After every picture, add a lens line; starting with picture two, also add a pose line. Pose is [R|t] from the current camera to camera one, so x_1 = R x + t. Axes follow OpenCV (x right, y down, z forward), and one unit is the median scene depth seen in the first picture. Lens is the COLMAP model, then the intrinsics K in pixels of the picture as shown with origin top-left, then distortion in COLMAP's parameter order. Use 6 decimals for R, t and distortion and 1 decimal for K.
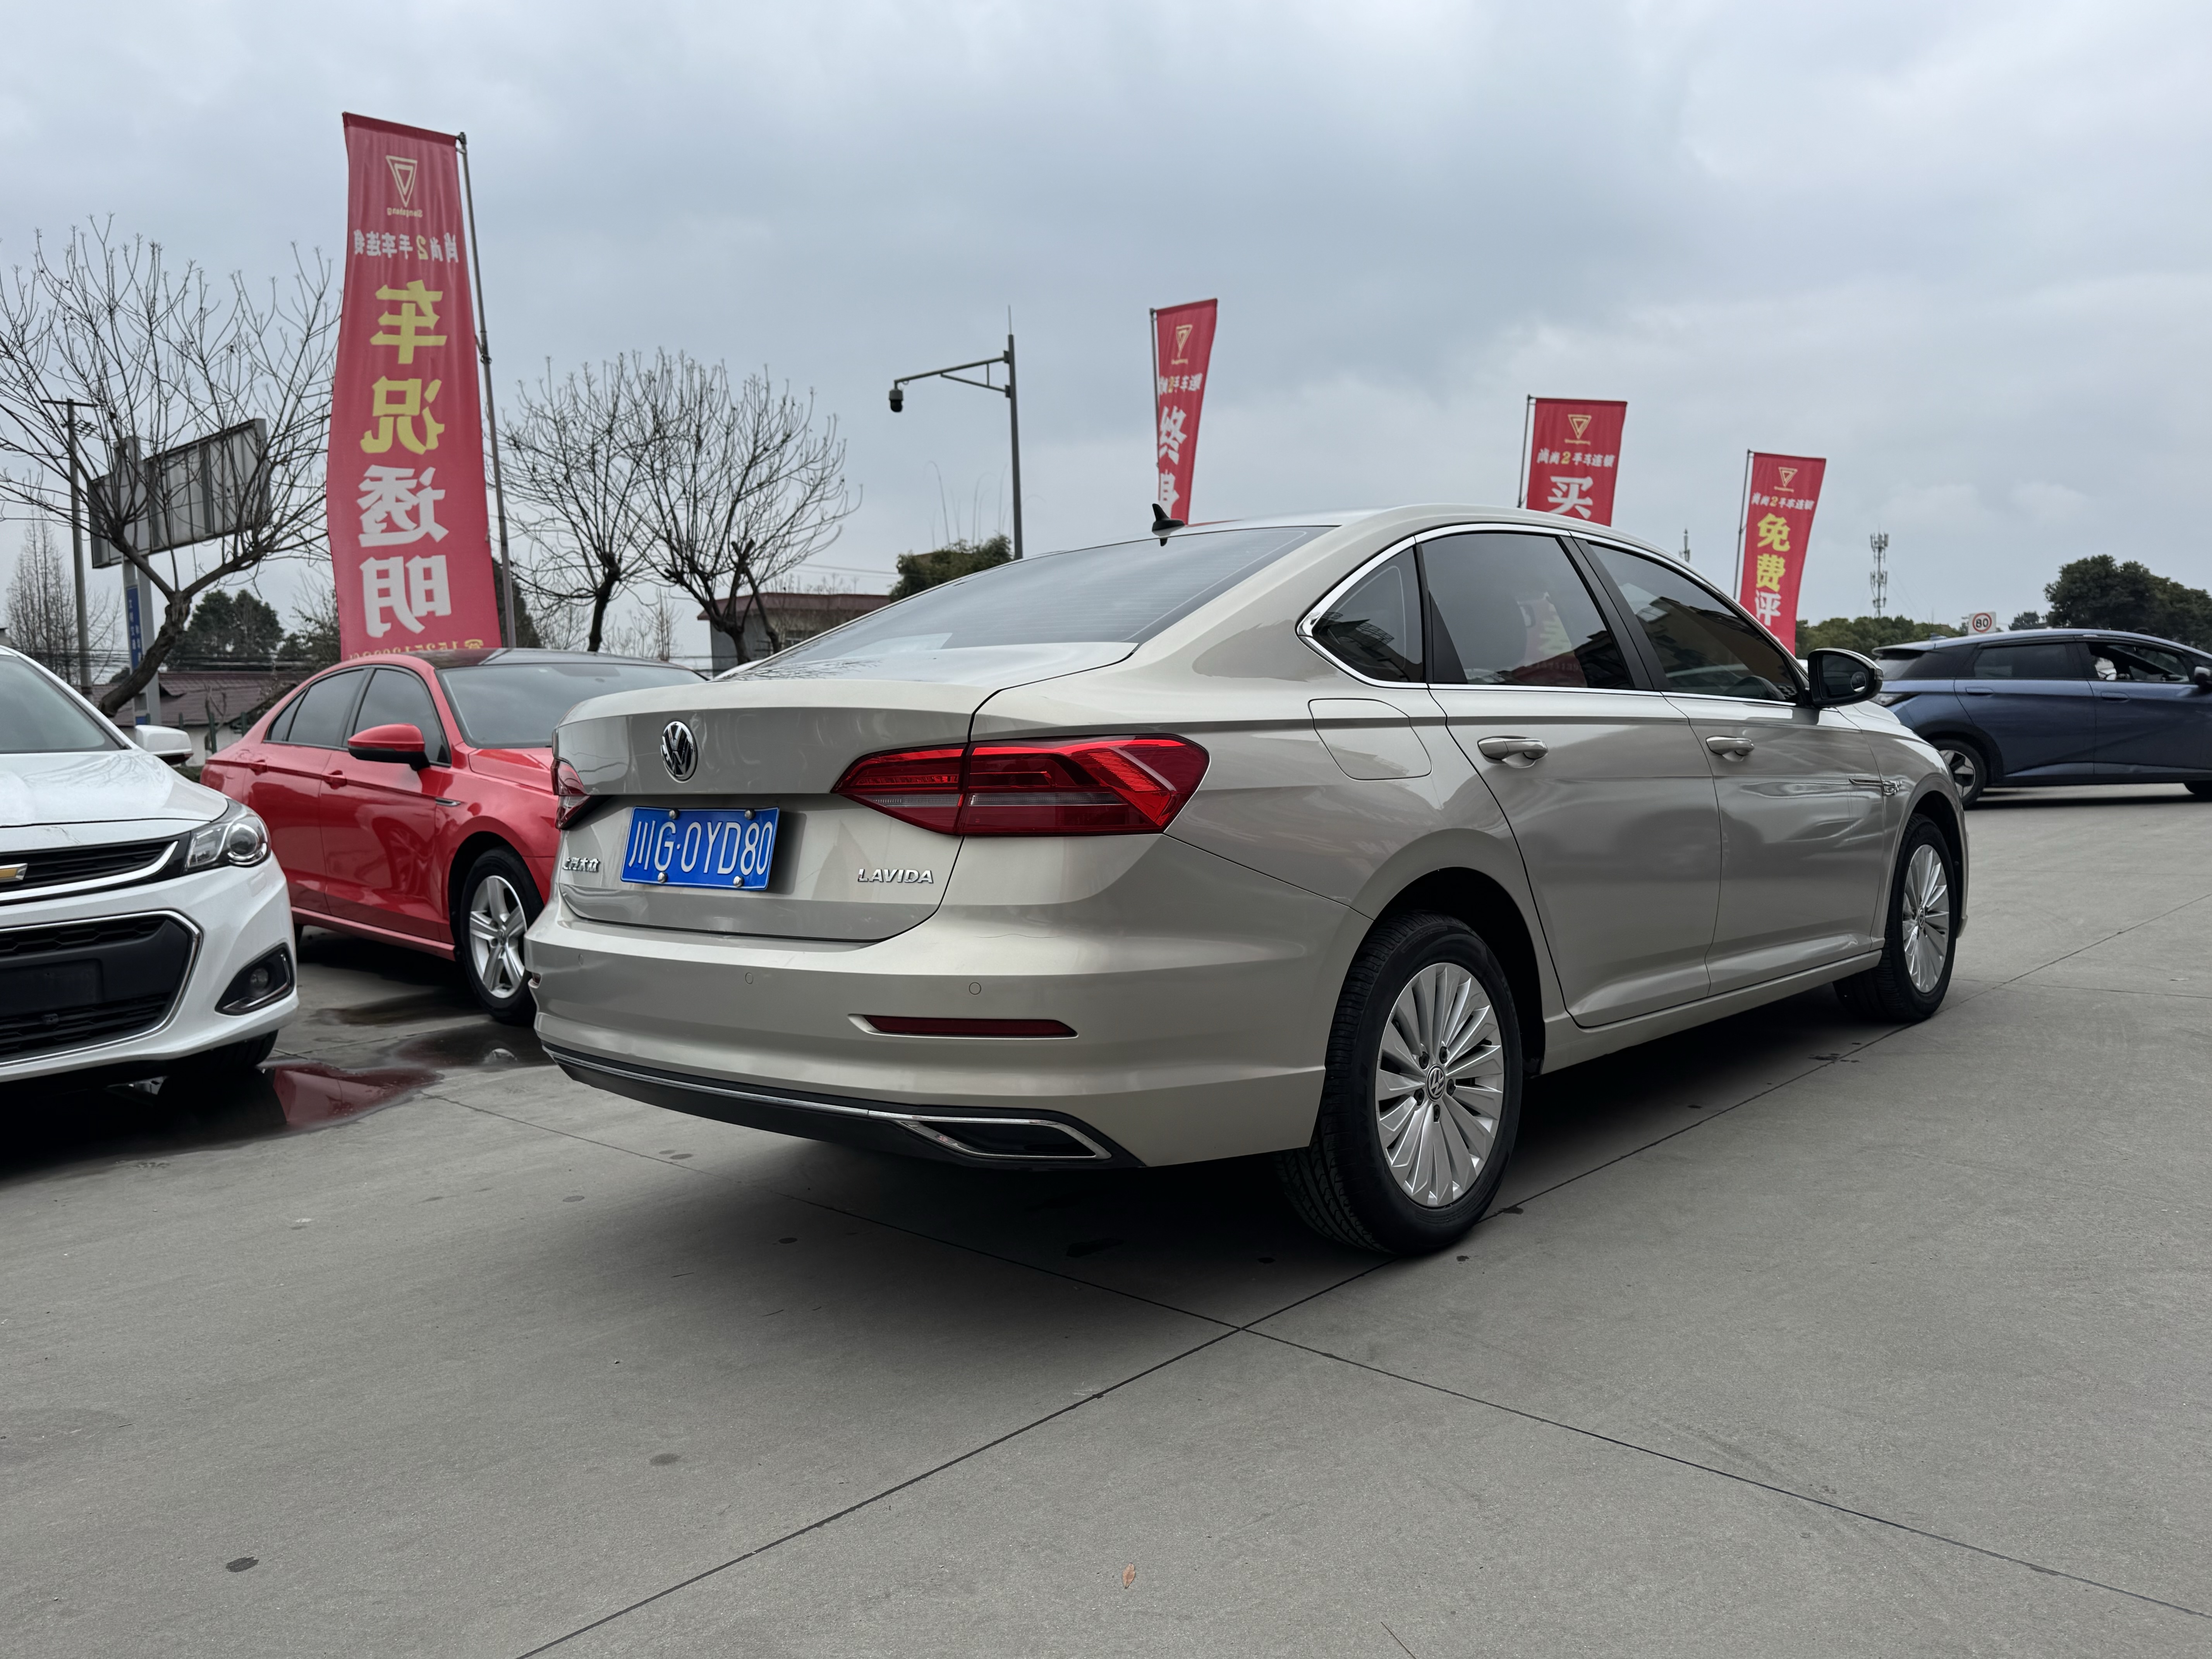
lens RADIAL K [[1747.1, 0, 1106.0], [0, 1747.1, 829.5], [0, 0, 1]] dist [0.040660, -0.003491]
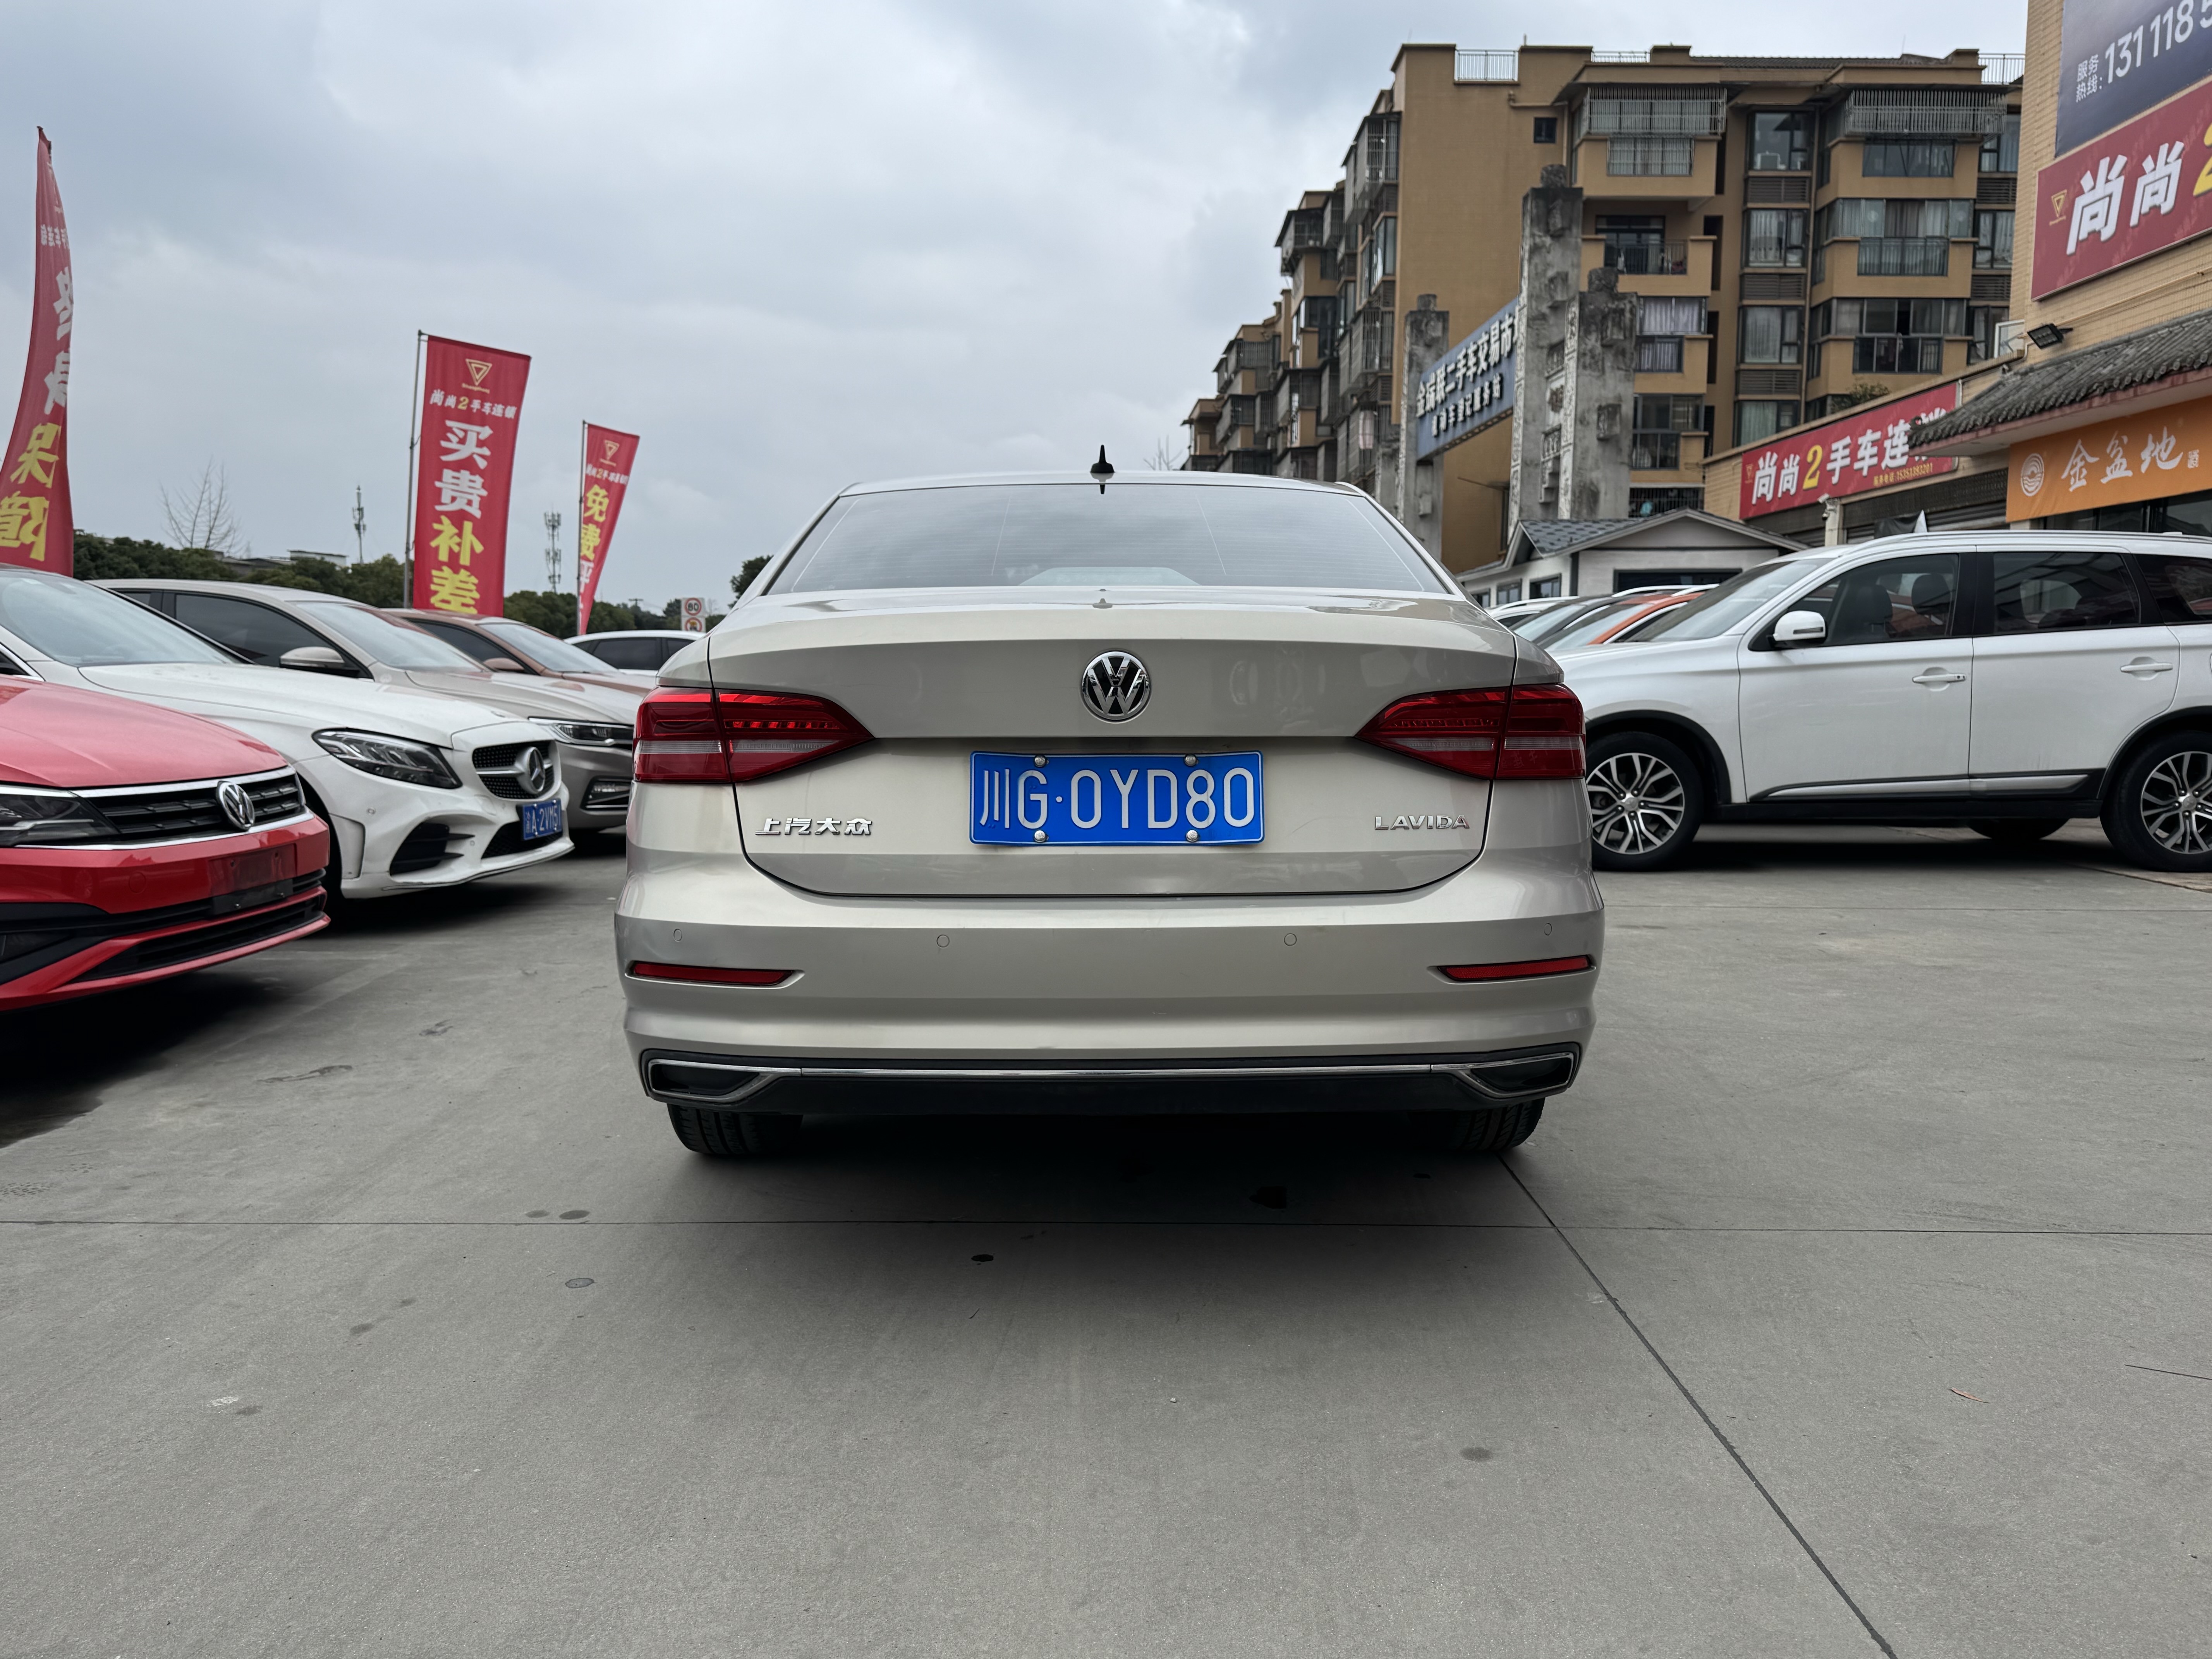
lens RADIAL K [[1711.0, 0, 1106.0], [0, 1711.0, 829.5], [0, 0, 1]] dist [0.012909, -0.001563]
pose [[0.697042, -0.029810, 0.716411, -0.828444], [0.013435, 0.999503, 0.028518, 0.001167], [-0.716905, -0.010253, 0.697096, 0.417051]]
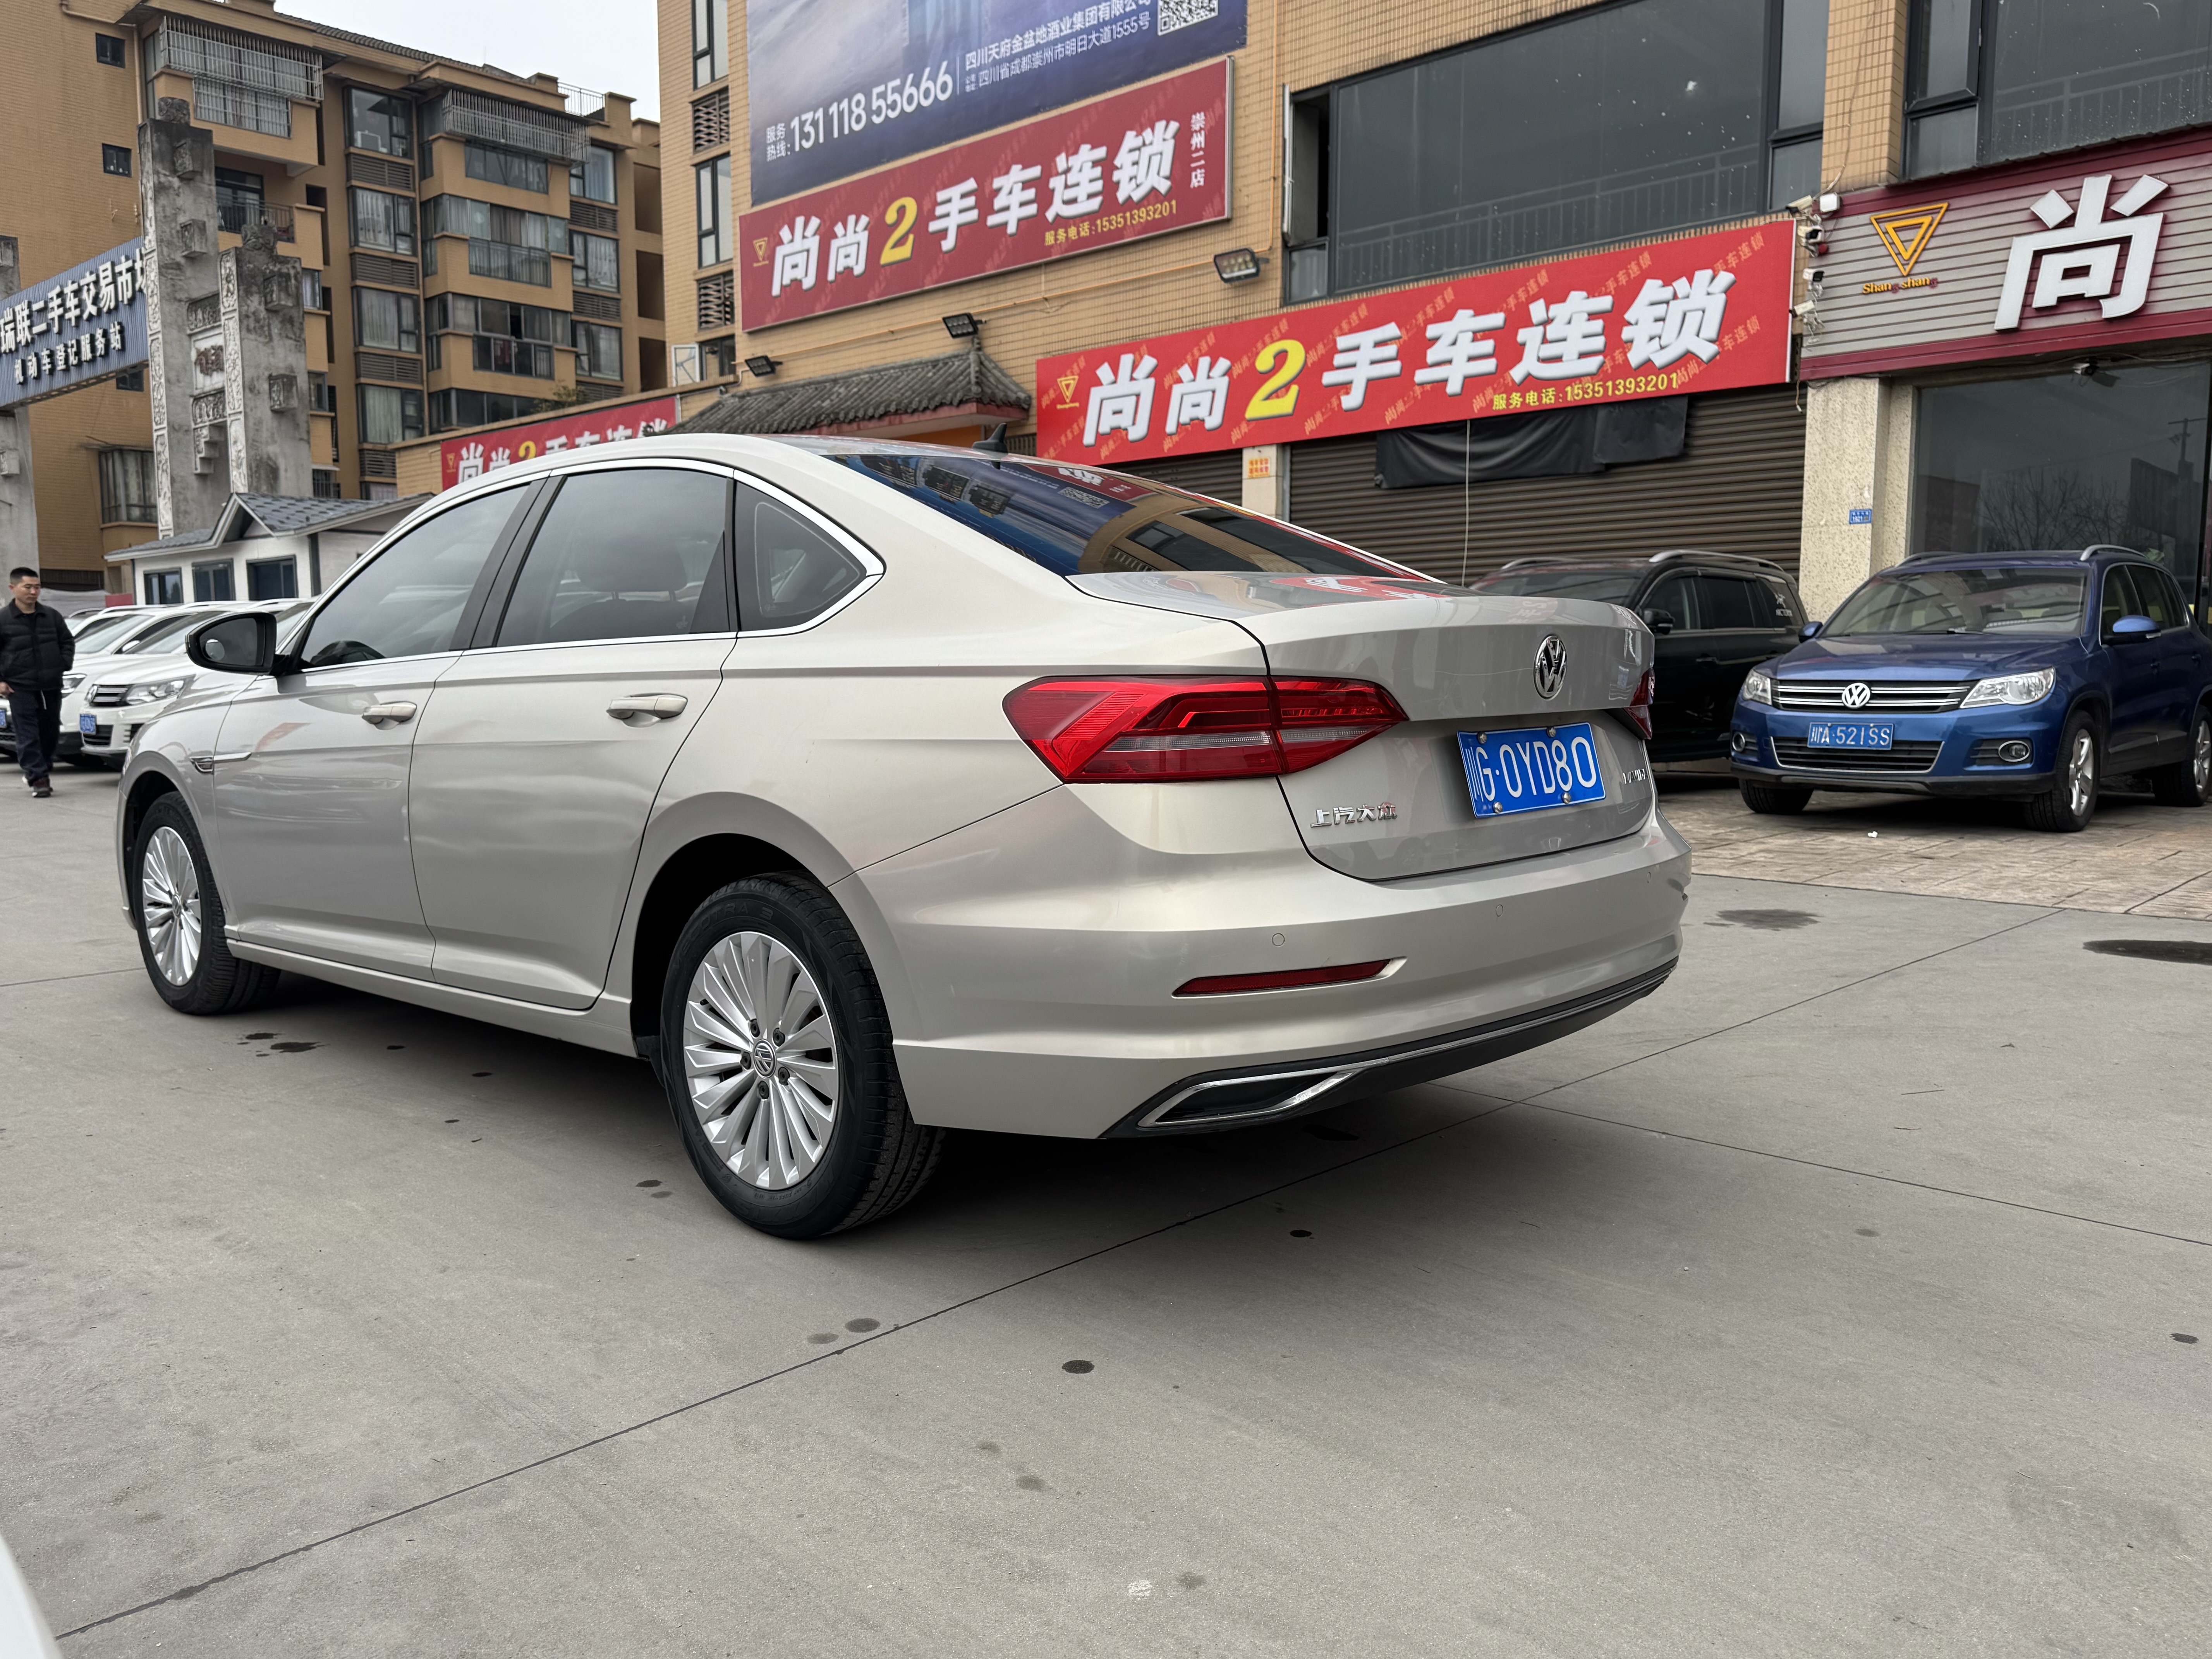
lens RADIAL K [[1729.5, 0, 1106.0], [0, 1729.5, 829.5], [0, 0, 1]] dist [-0.001383, 0.009823]
pose [[0.019498, -0.056365, 0.998220, -1.178453], [0.044986, 0.997448, 0.055443, -0.024296], [-0.998797, 0.043825, 0.021984, 1.226660]]
